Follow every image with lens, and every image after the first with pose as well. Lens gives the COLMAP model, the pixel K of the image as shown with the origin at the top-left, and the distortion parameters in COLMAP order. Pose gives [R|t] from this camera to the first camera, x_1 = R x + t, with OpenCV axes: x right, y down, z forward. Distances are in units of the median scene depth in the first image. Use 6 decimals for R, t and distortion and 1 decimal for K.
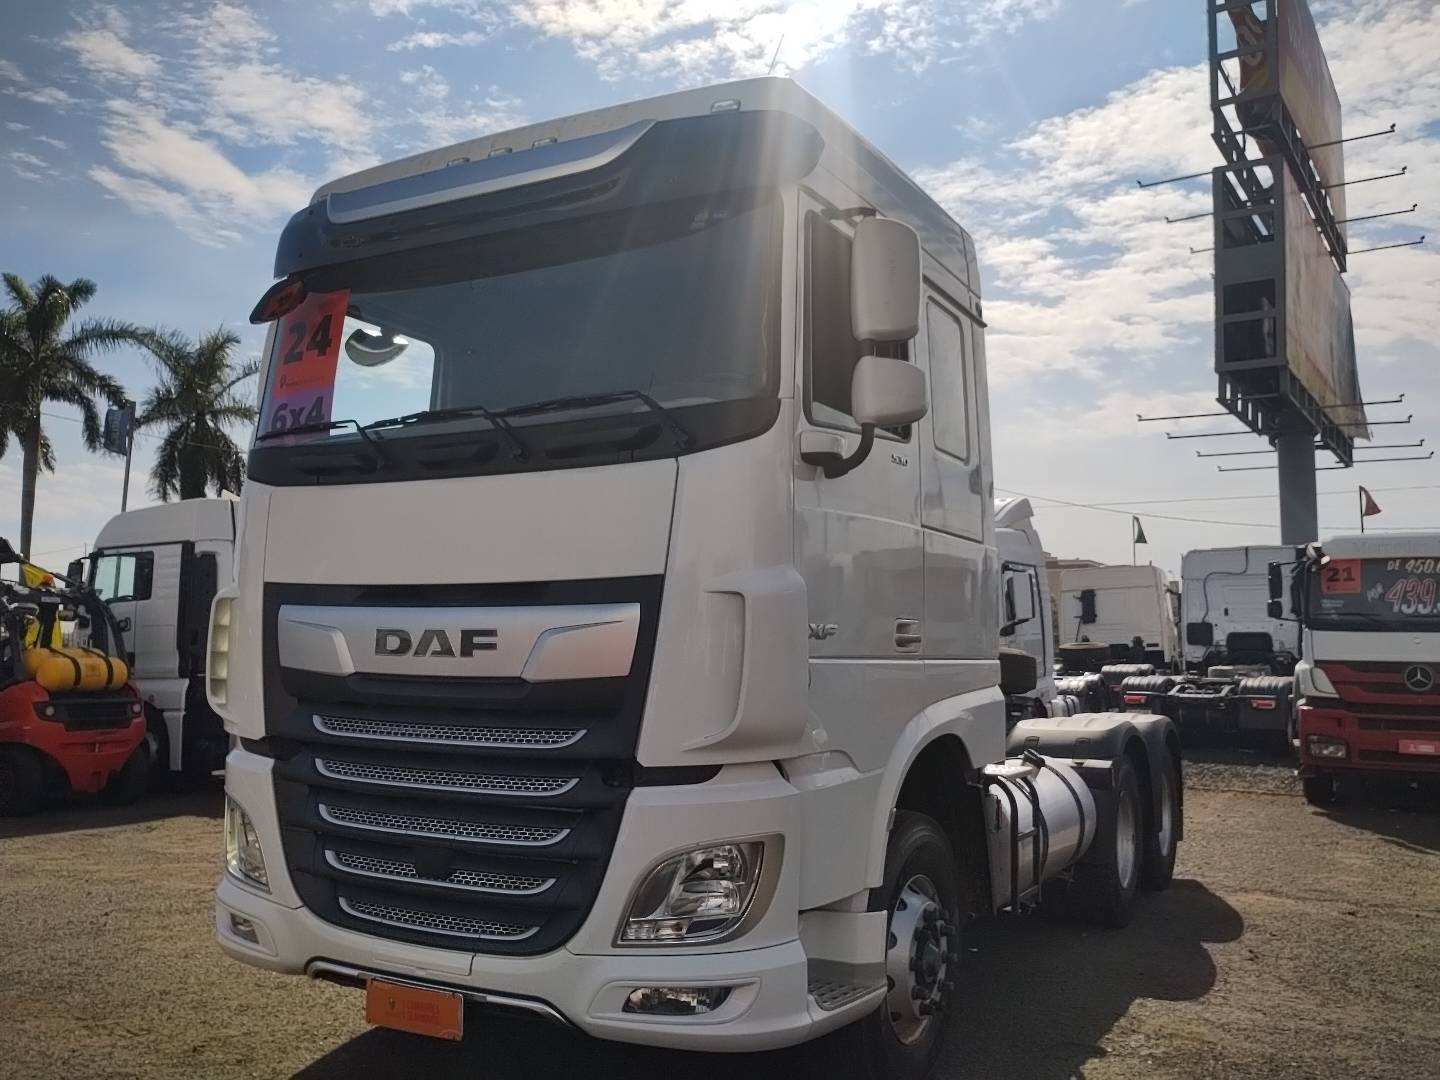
lens RADIAL K [[1187.8, 0, 712.1], [0, 1187.8, 535.5], [0, 0, 1]] dist [0.058791, -0.070118]
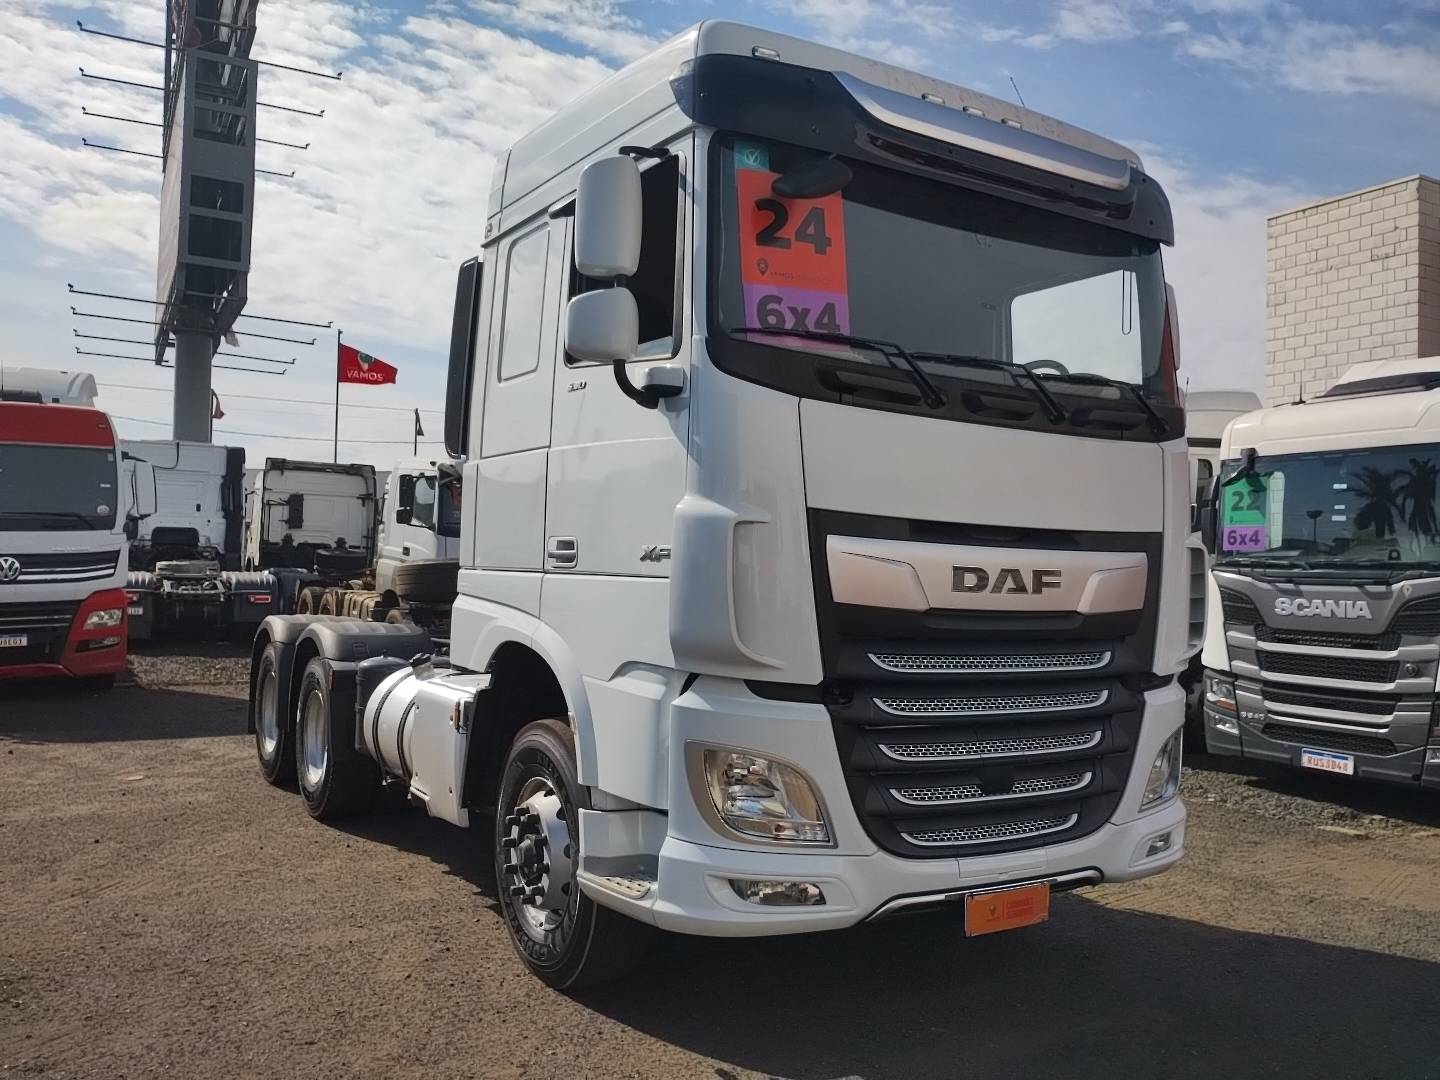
lens RADIAL K [[1187.8, 0, 726.9], [0, 1187.8, 539.5], [0, 0, 1]] dist [0.058791, -0.070118]
pose [[0.484586, 0.022583, 0.874452, -1.305321], [-0.107703, 0.993601, 0.034025, 0.043698], [-0.868088, -0.110669, 0.483917, 0.702815]]
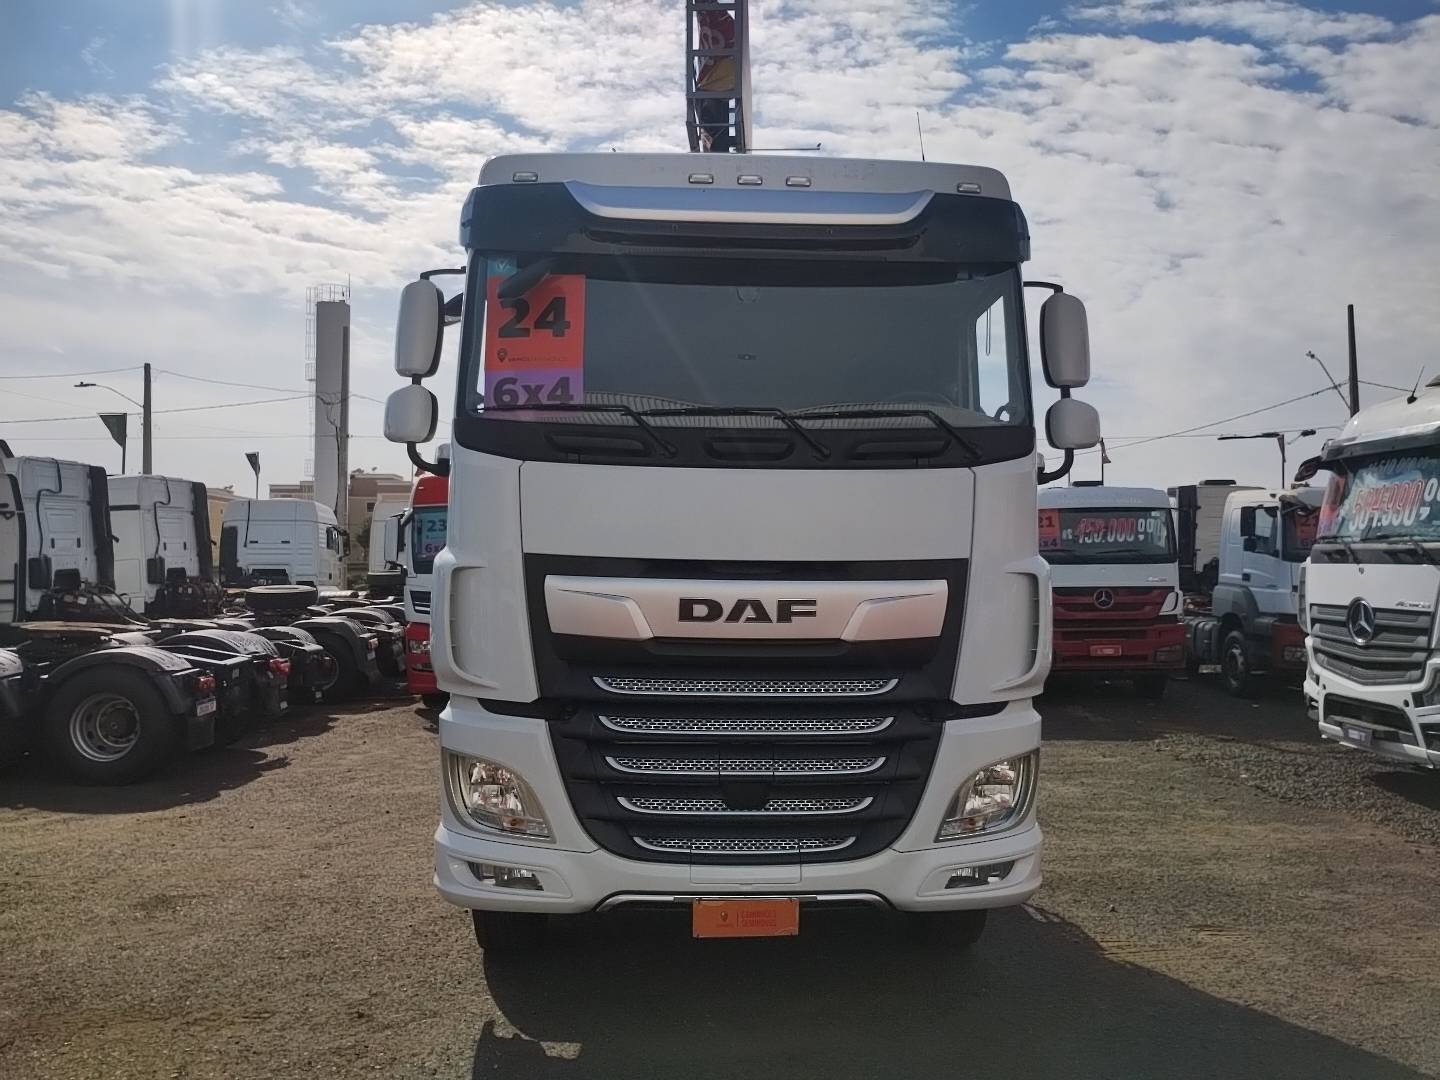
lens RADIAL K [[1187.8, 0, 722.3], [0, 1187.8, 529.2], [0, 0, 1]] dist [0.058791, -0.070118]
pose [[0.851148, 0.014147, 0.524736, -0.866308], [-0.045869, 0.997817, 0.047501, -0.043887], [-0.522918, -0.064499, 0.849939, 0.029450]]
